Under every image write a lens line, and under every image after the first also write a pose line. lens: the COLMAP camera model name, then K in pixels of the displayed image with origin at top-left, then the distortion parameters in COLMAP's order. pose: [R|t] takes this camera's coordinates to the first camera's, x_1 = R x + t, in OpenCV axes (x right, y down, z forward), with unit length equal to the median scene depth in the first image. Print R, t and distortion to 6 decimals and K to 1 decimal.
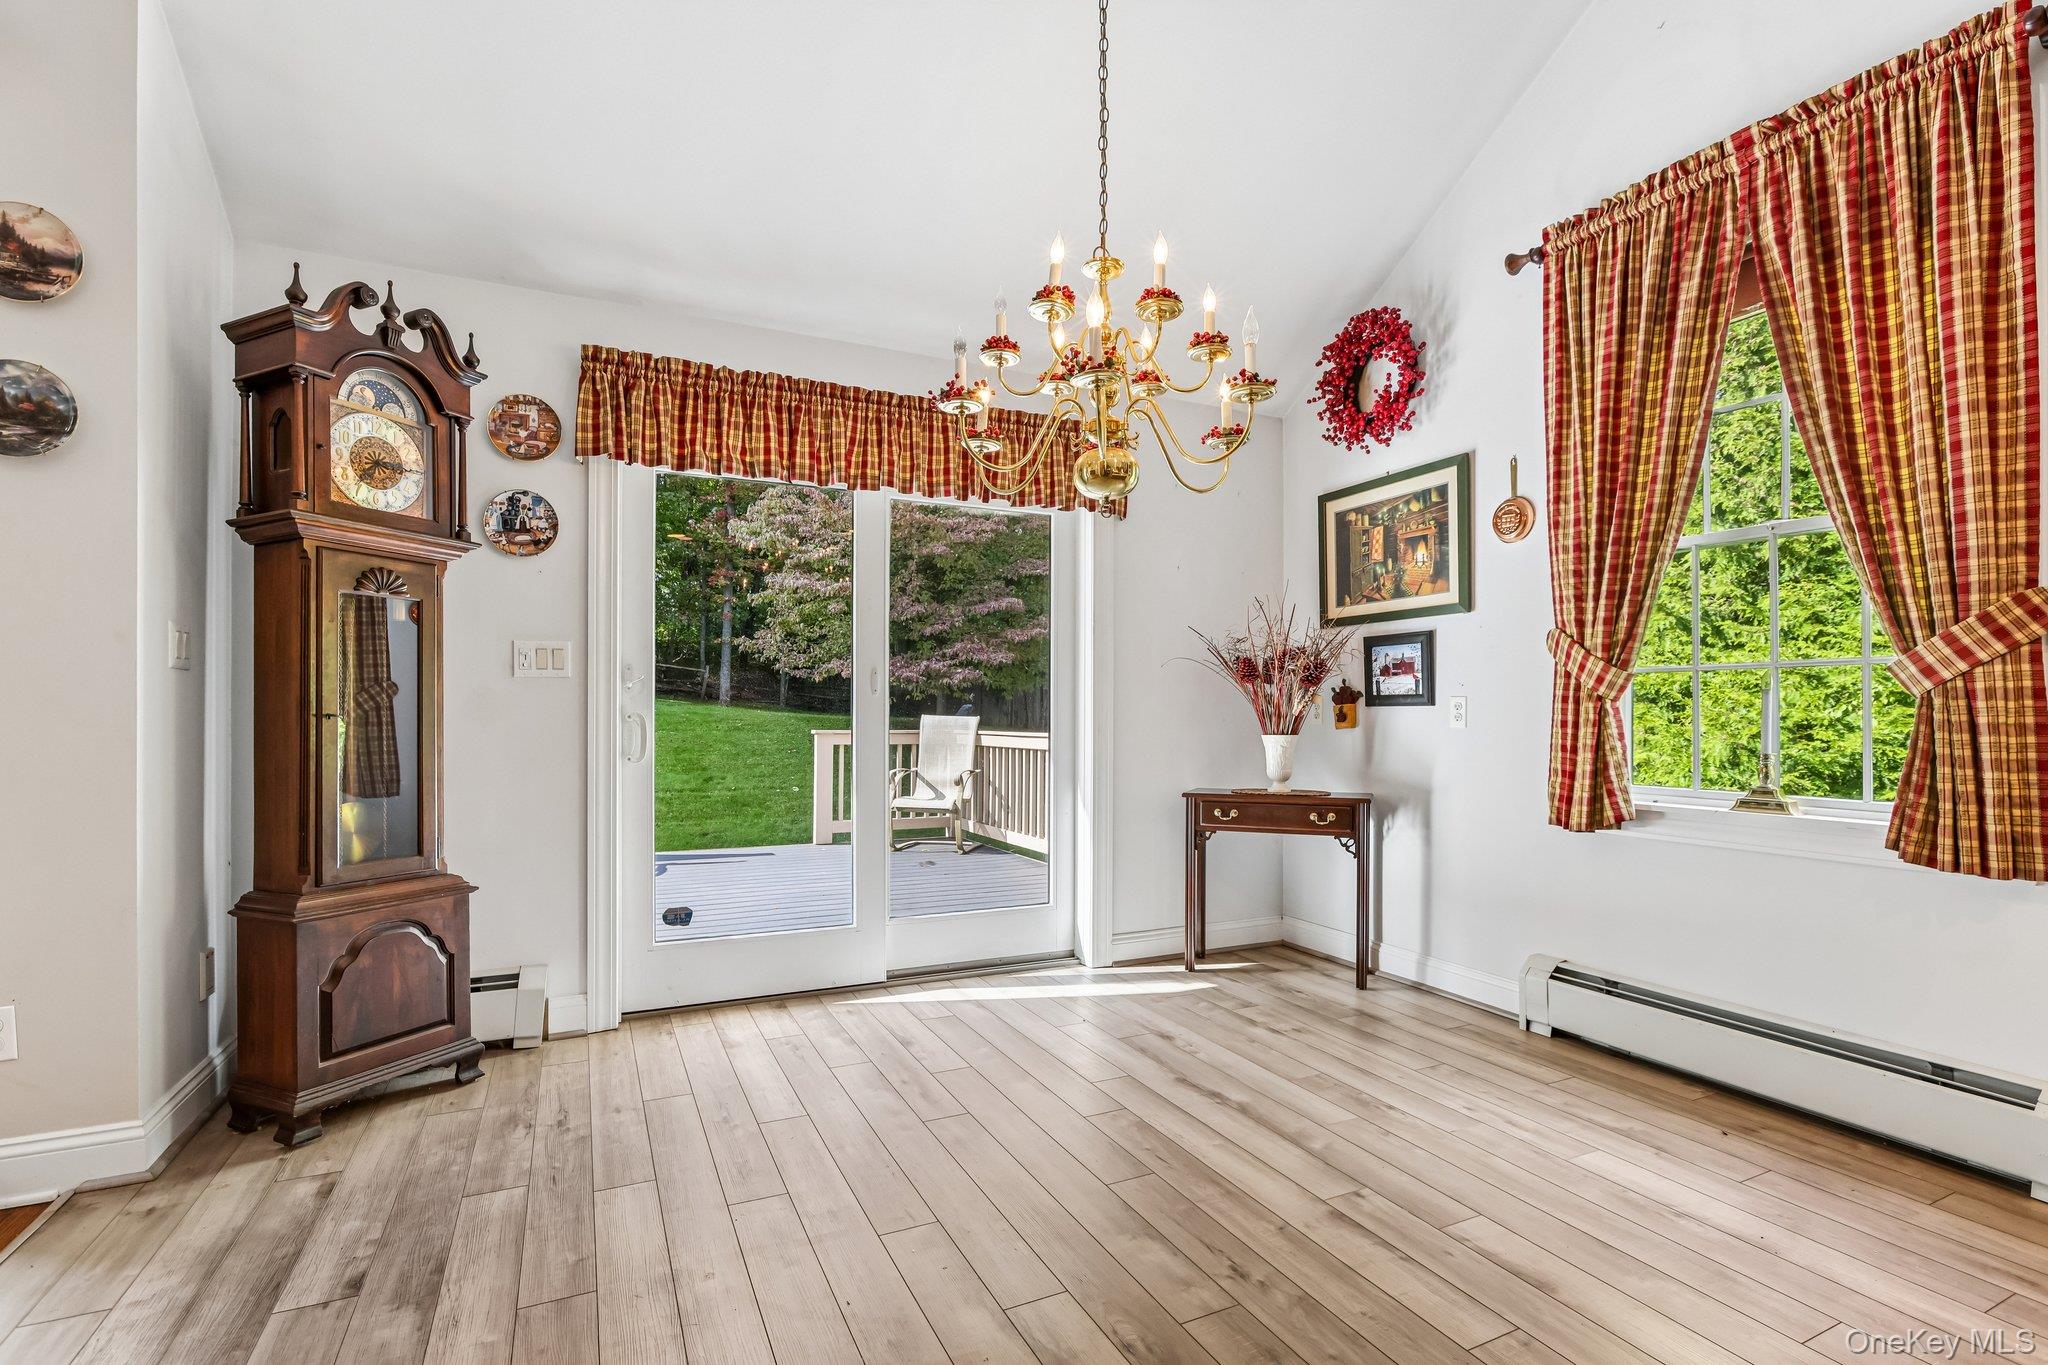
lens RADIAL K [[942.6, 0, 1028.1], [0, 942.6, 711.7], [0, 0, 1]] dist [-0.005443, 0.000511]
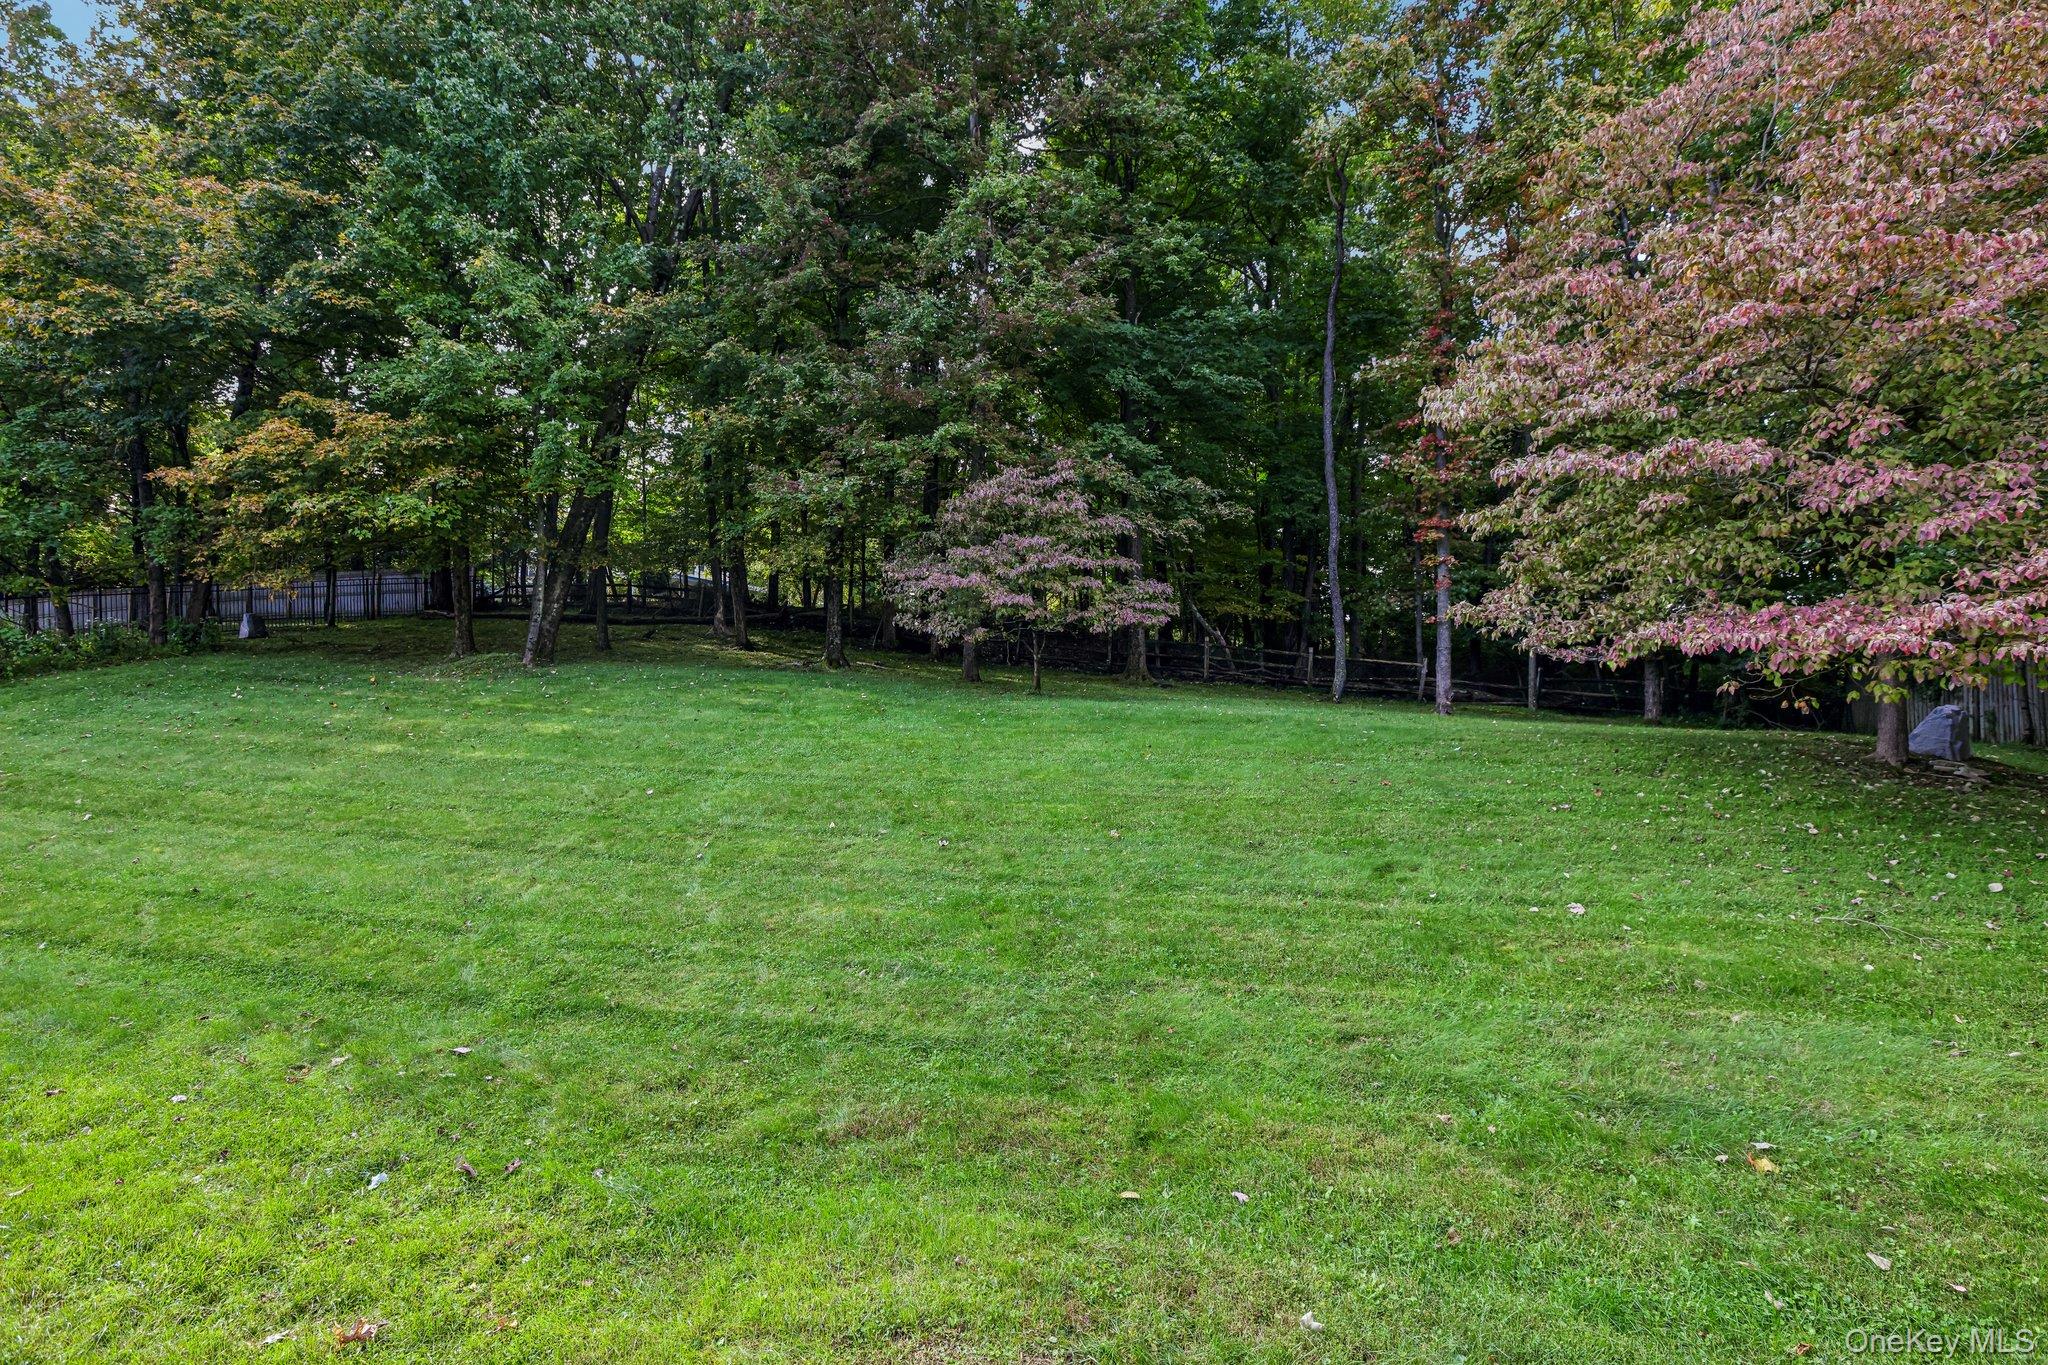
lens RADIAL K [[932.8, 0, 1024.6], [0, 932.8, 680.2], [0, 0, 1]] dist [-0.019977, 0.006214]
pose [[0.726796, -0.038684, -0.685764, -0.600159], [0.017300, 0.999127, -0.038025, -0.067473], [0.686636, 0.015772, 0.726830, 2.273743]]
